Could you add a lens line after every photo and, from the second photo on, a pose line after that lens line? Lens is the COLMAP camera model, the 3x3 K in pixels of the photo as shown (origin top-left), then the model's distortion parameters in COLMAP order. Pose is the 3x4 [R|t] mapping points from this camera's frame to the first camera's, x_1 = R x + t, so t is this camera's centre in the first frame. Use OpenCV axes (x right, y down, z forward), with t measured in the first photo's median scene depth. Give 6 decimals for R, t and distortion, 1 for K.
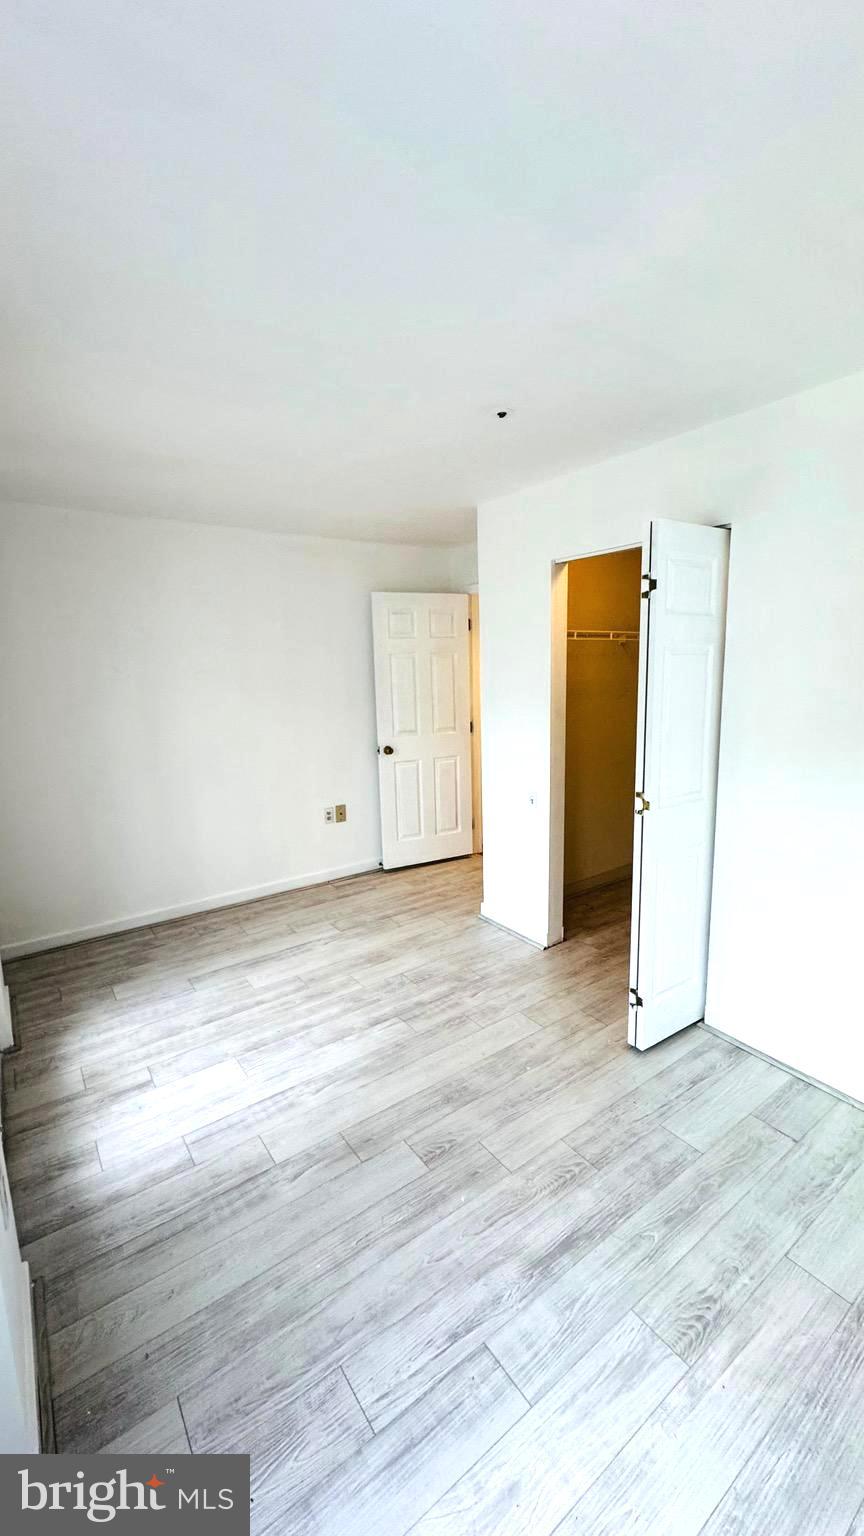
lens RADIAL K [[611.2, 0, 444.6], [0, 611.2, 763.5], [0, 0, 1]] dist [-0.001248, -0.000080]
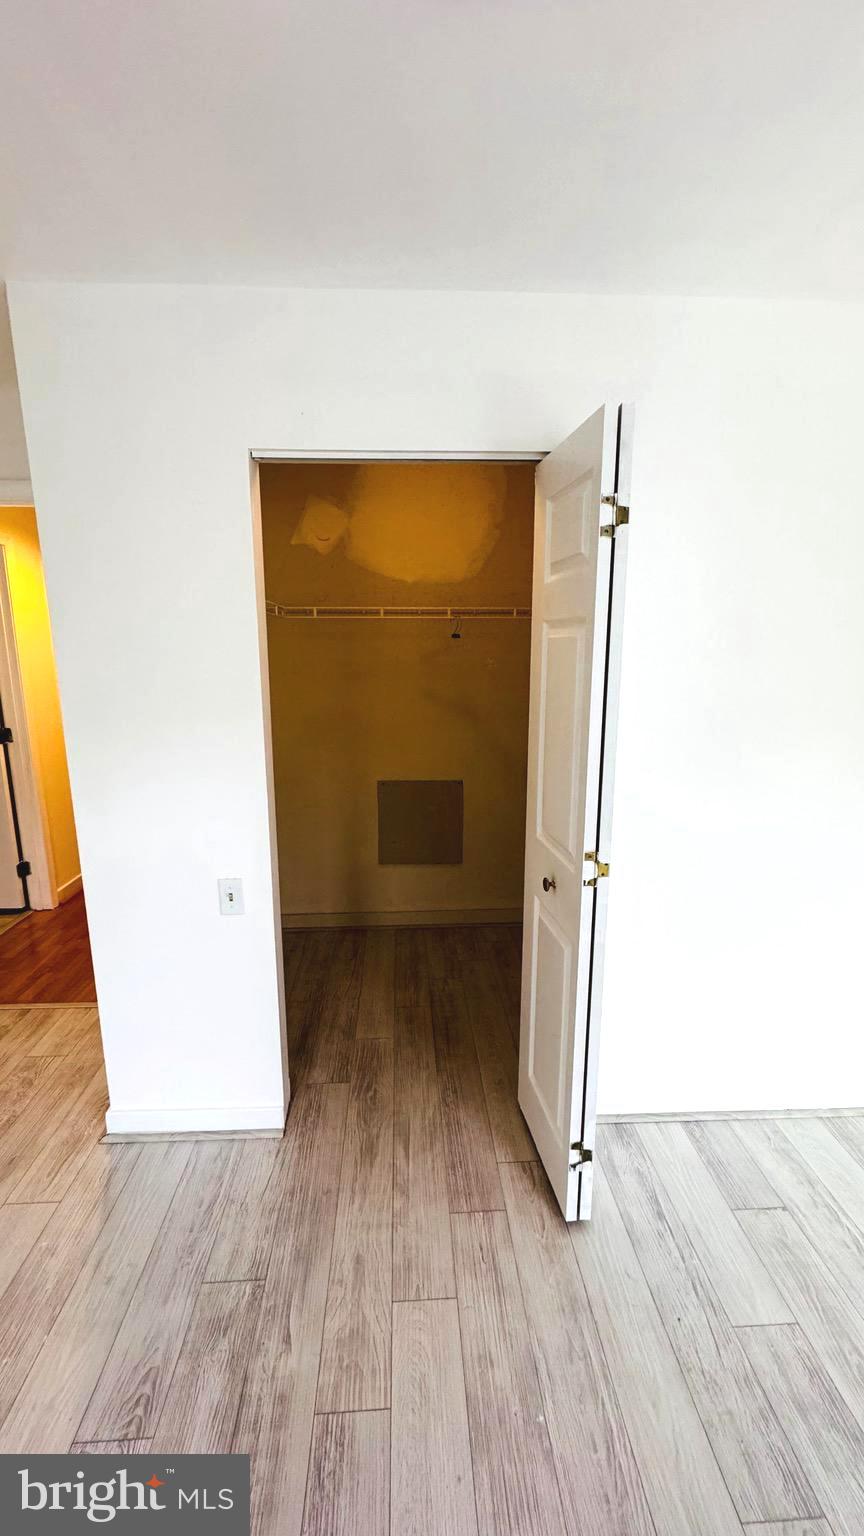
lens RADIAL K [[611.2, 0, 403.3], [0, 611.2, 756.4], [0, 0, 1]] dist [-0.001248, -0.000080]
pose [[0.556490, -0.142552, 0.818534, -0.272860], [0.126009, 0.988256, 0.086441, -0.122094], [-0.821244, 0.055039, 0.567917, 0.756435]]
